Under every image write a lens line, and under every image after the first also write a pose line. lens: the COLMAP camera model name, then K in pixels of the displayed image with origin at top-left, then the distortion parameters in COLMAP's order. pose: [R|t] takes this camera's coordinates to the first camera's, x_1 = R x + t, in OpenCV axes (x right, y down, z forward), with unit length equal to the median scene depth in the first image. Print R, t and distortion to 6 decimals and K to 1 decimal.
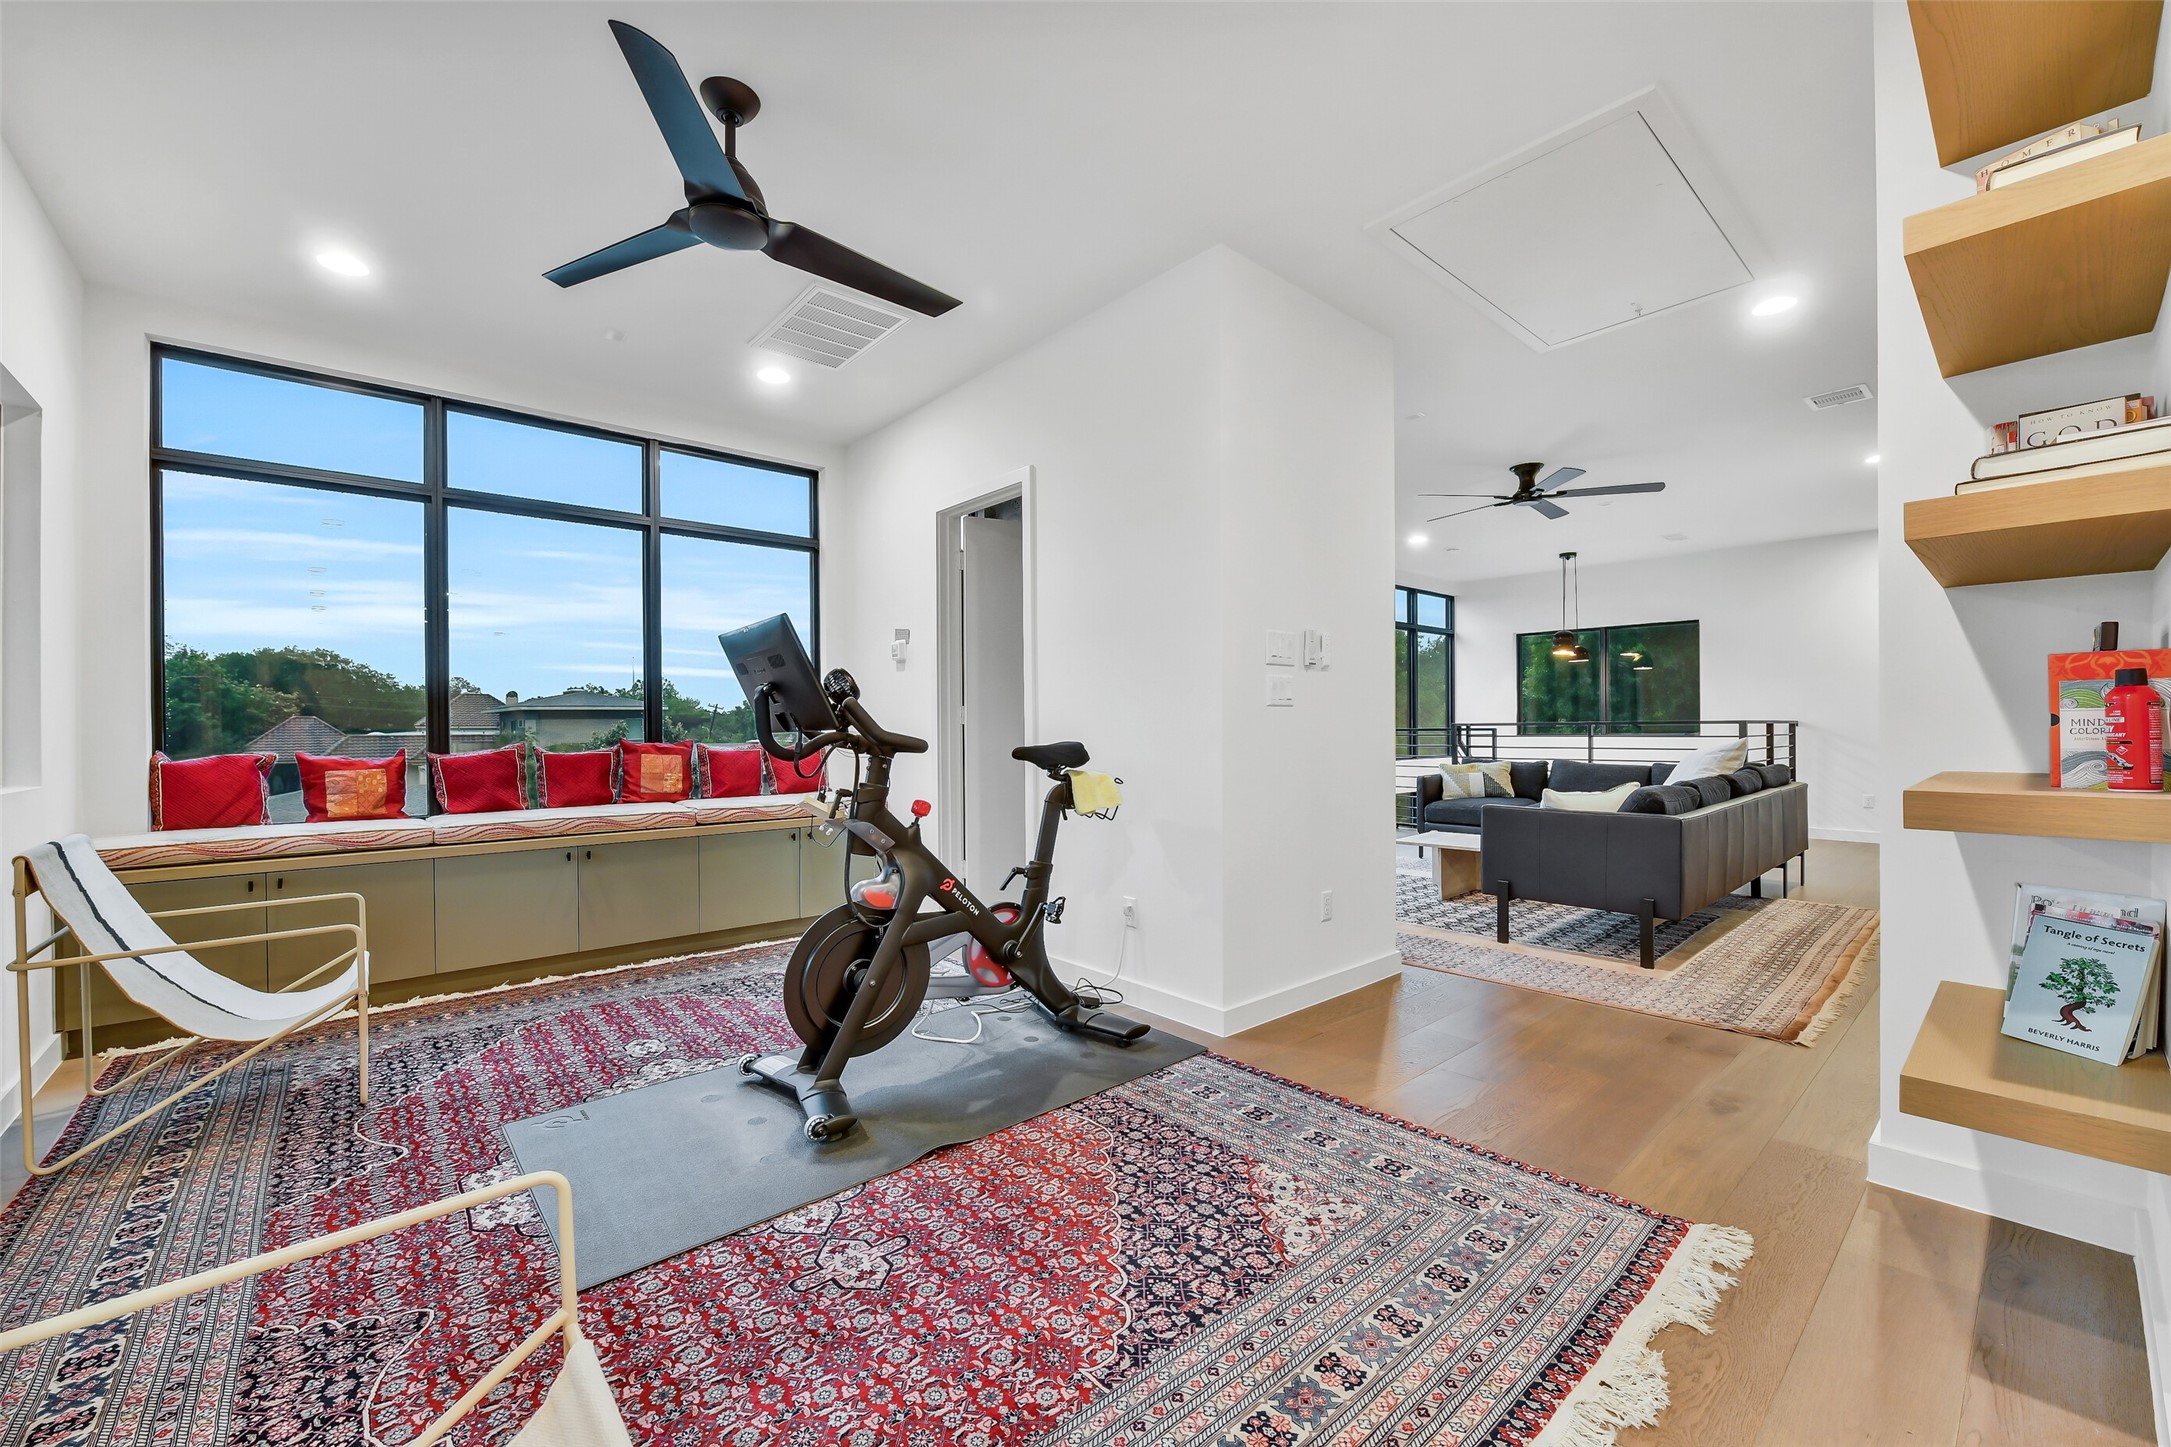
lens RADIAL K [[862.7, 0, 1082.9], [0, 862.7, 727.1], [0, 0, 1]] dist [-0.012788, -0.000054]
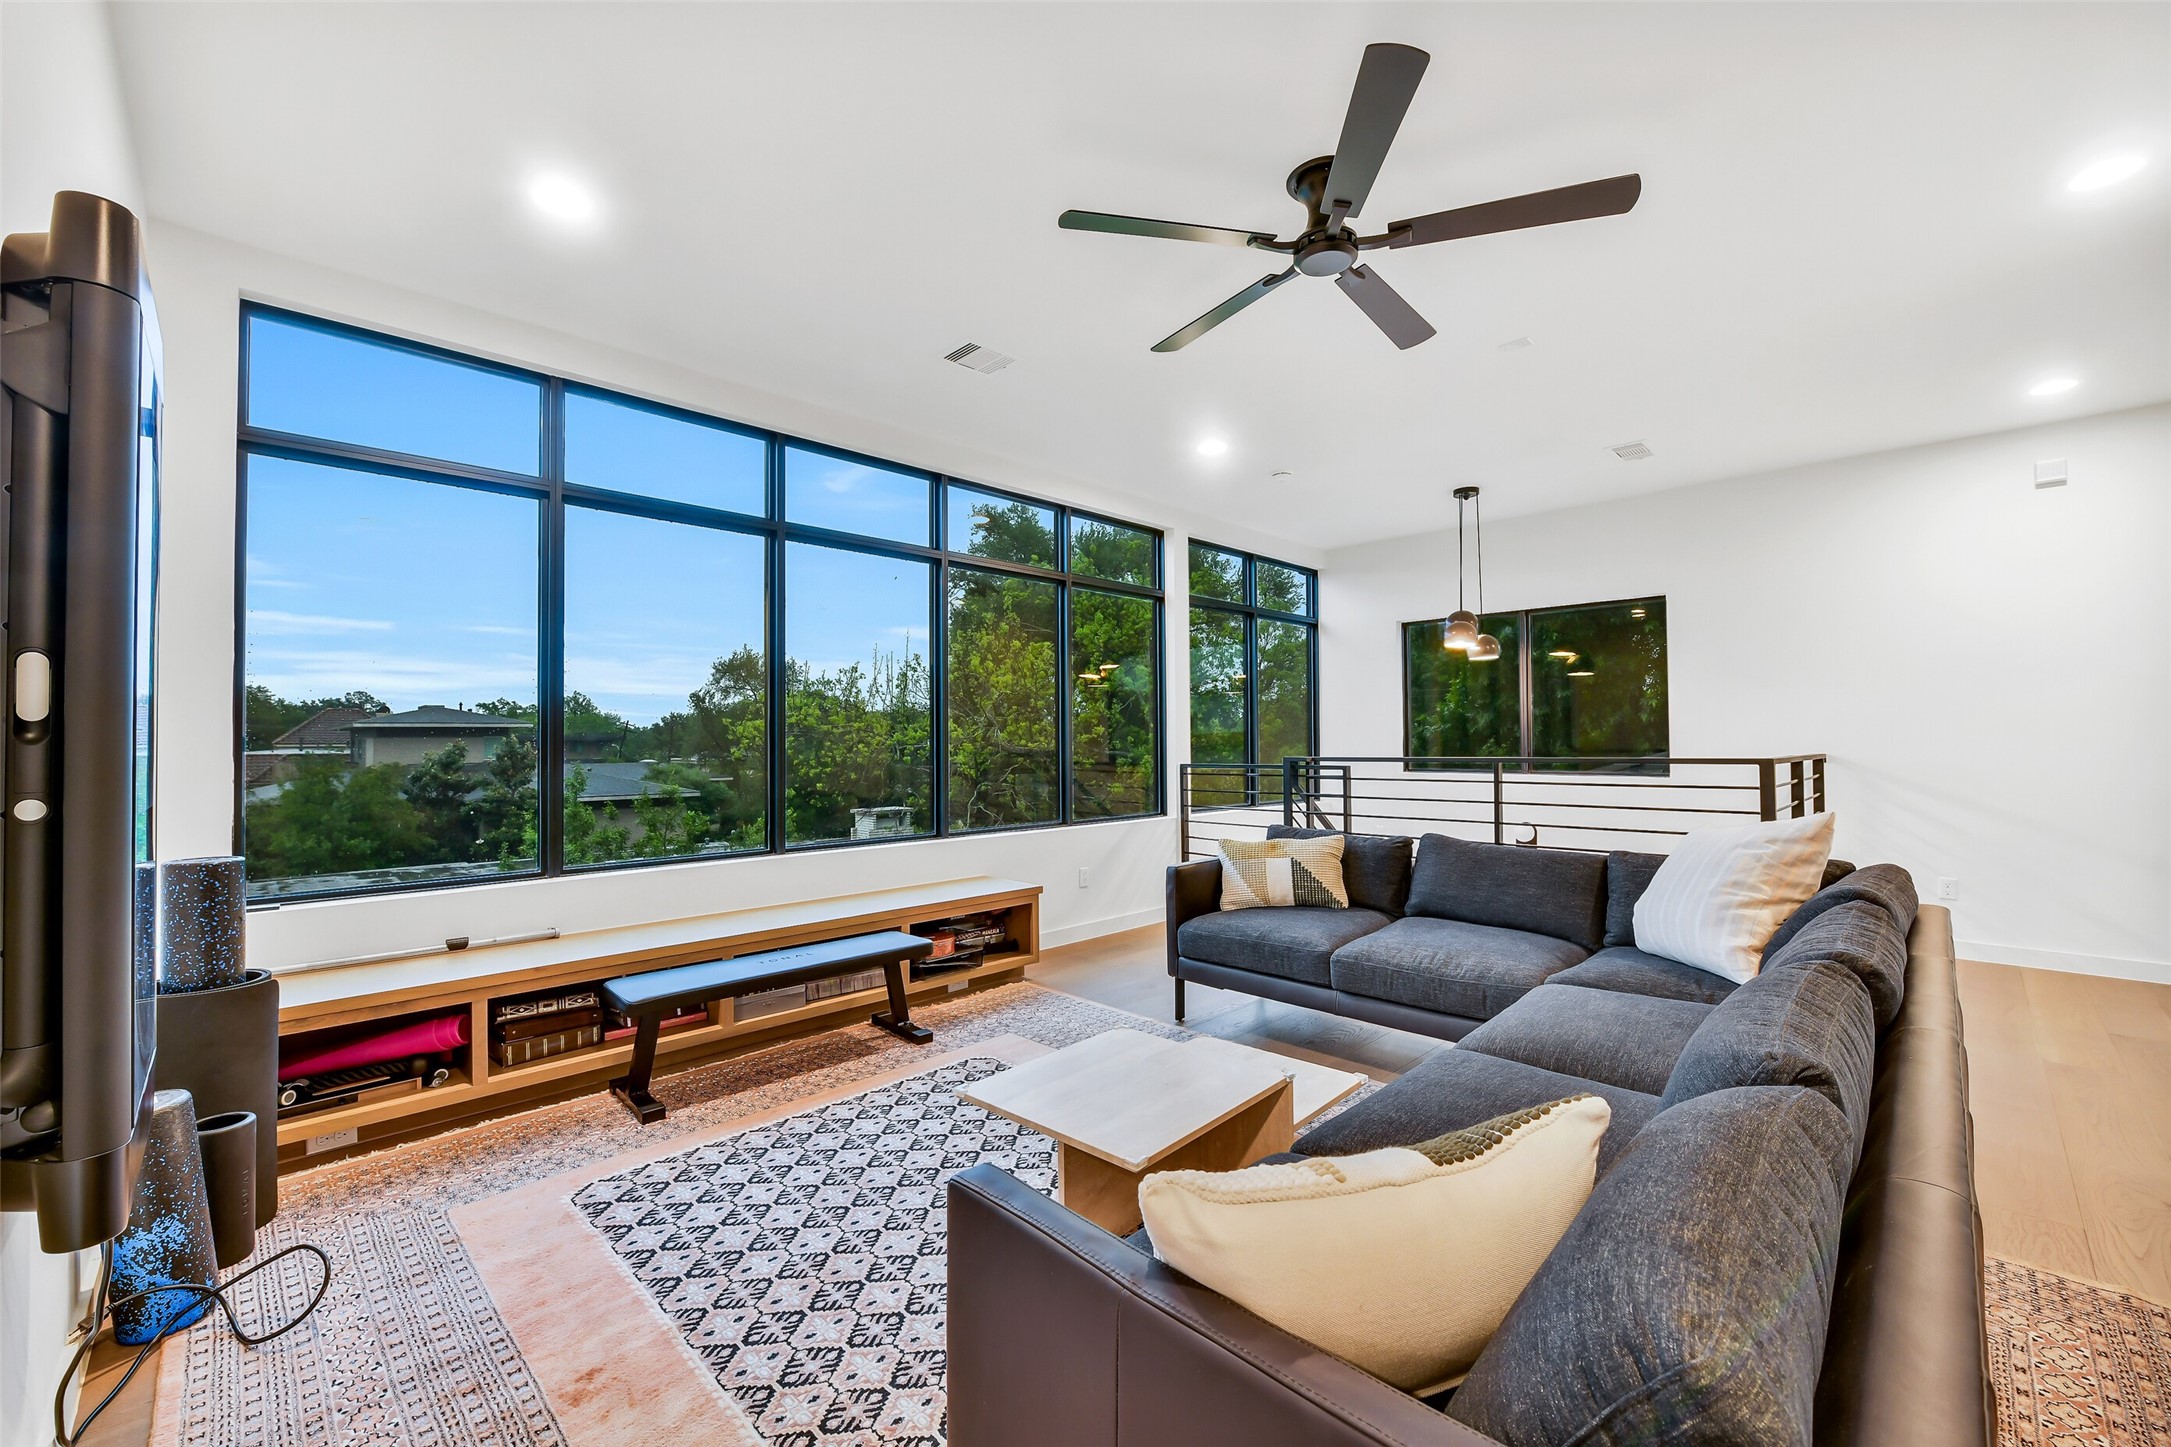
lens RADIAL K [[862.7, 0, 1088.8], [0, 862.7, 728.0], [0, 0, 1]] dist [-0.012788, -0.000054]
pose [[0.998013, 0.001126, 0.062999, 0.246734], [0.000135, 0.999800, -0.020012, -0.012792], [-0.063009, 0.019981, 0.997813, 0.386723]]
